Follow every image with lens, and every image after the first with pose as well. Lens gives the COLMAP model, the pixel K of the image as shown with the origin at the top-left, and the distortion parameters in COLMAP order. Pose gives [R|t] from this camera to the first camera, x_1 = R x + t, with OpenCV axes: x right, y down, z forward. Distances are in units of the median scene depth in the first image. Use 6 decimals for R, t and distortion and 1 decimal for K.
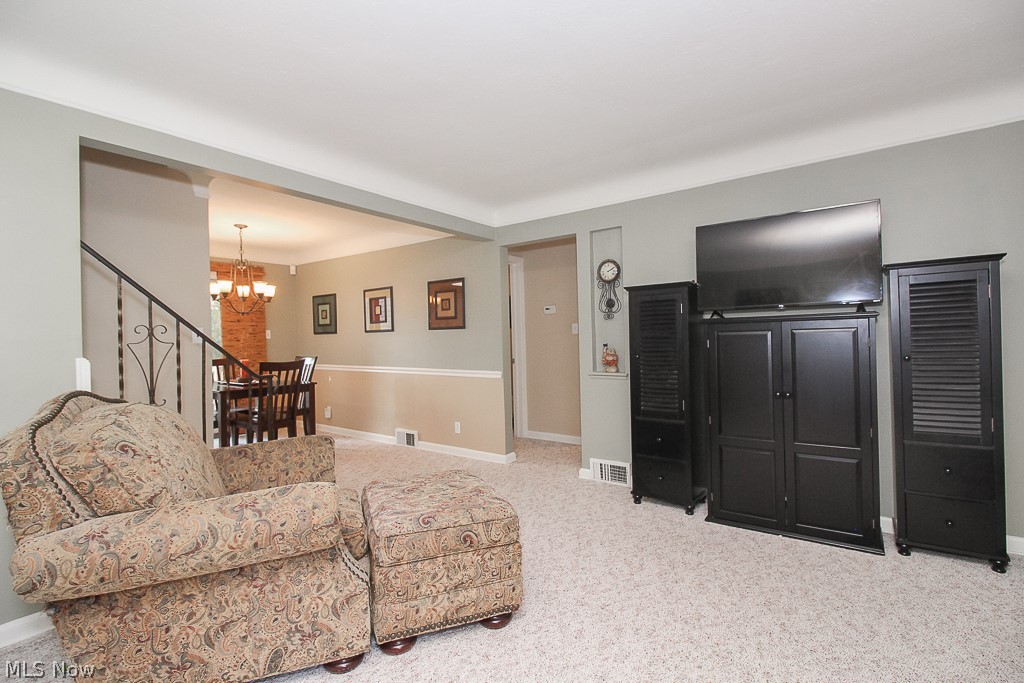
lens RADIAL K [[467.1, 0, 517.6], [0, 467.1, 335.8], [0, 0, 1]] dist [0.001584, -0.000386]
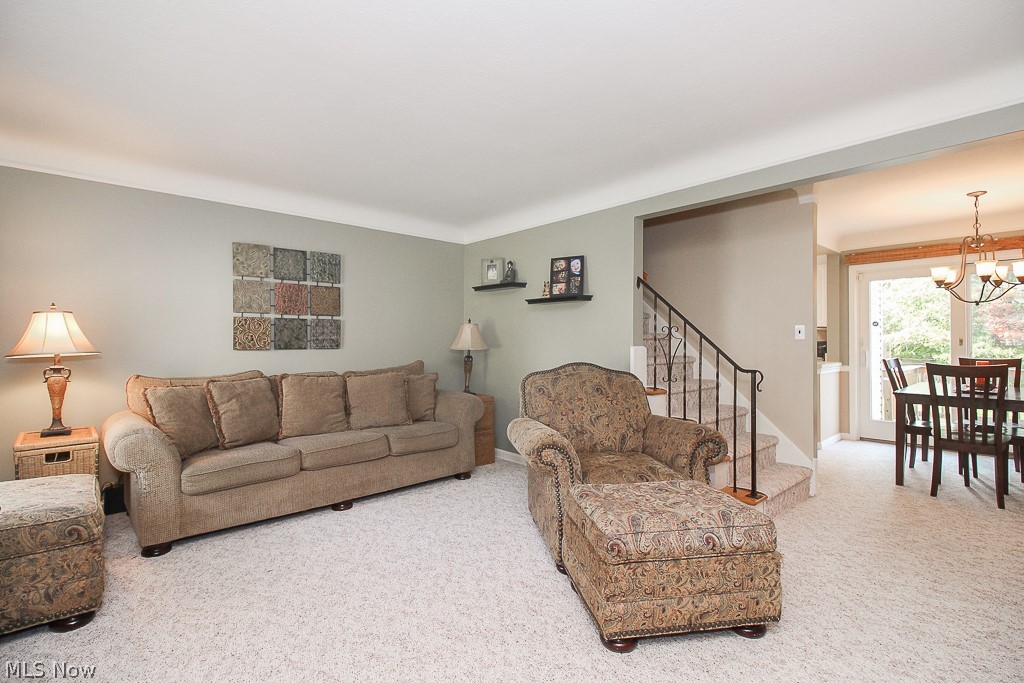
lens RADIAL K [[473.4, 0, 512.0], [0, 473.4, 341.5], [0, 0, 1]] dist [-0.000565, -0.000218]
pose [[-0.206720, 0.027875, -0.978003, 0.635773], [0.004634, 0.999611, 0.027511, -0.015579], [0.978389, 0.001156, -0.206769, 0.682299]]
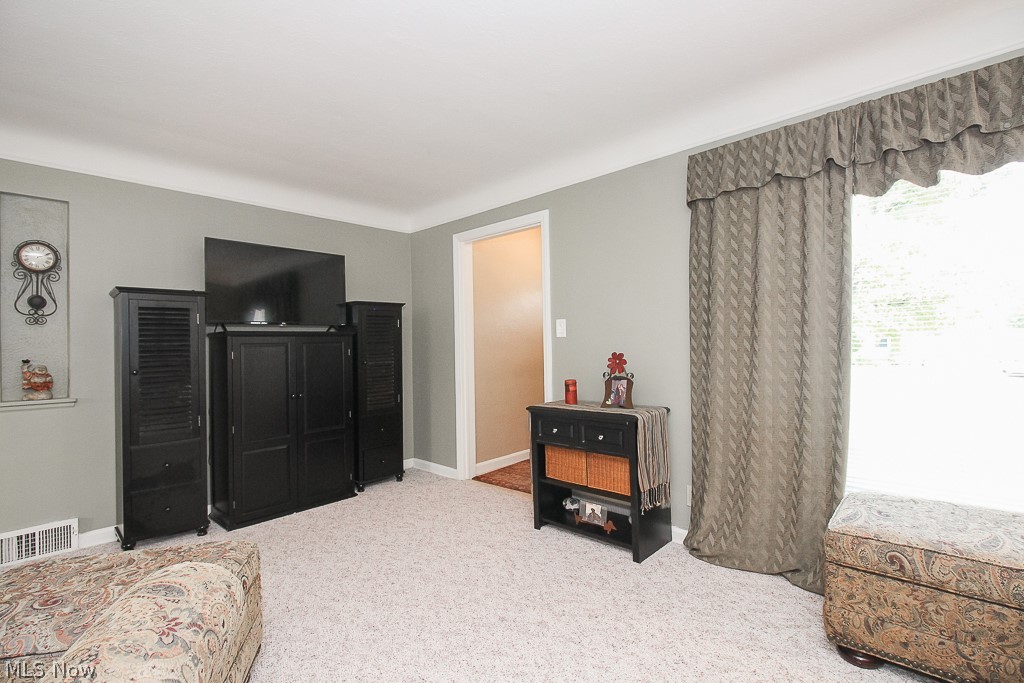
lens RADIAL K [[473.4, 0, 512.0], [0, 473.4, 341.5], [0, 0, 1]] dist [-0.000565, -0.000218]
pose [[0.121382, 0.028775, 0.992189, -0.572106], [0.006492, 0.999535, -0.029782, 0.021341], [-0.992585, 0.010056, 0.121139, 0.273610]]
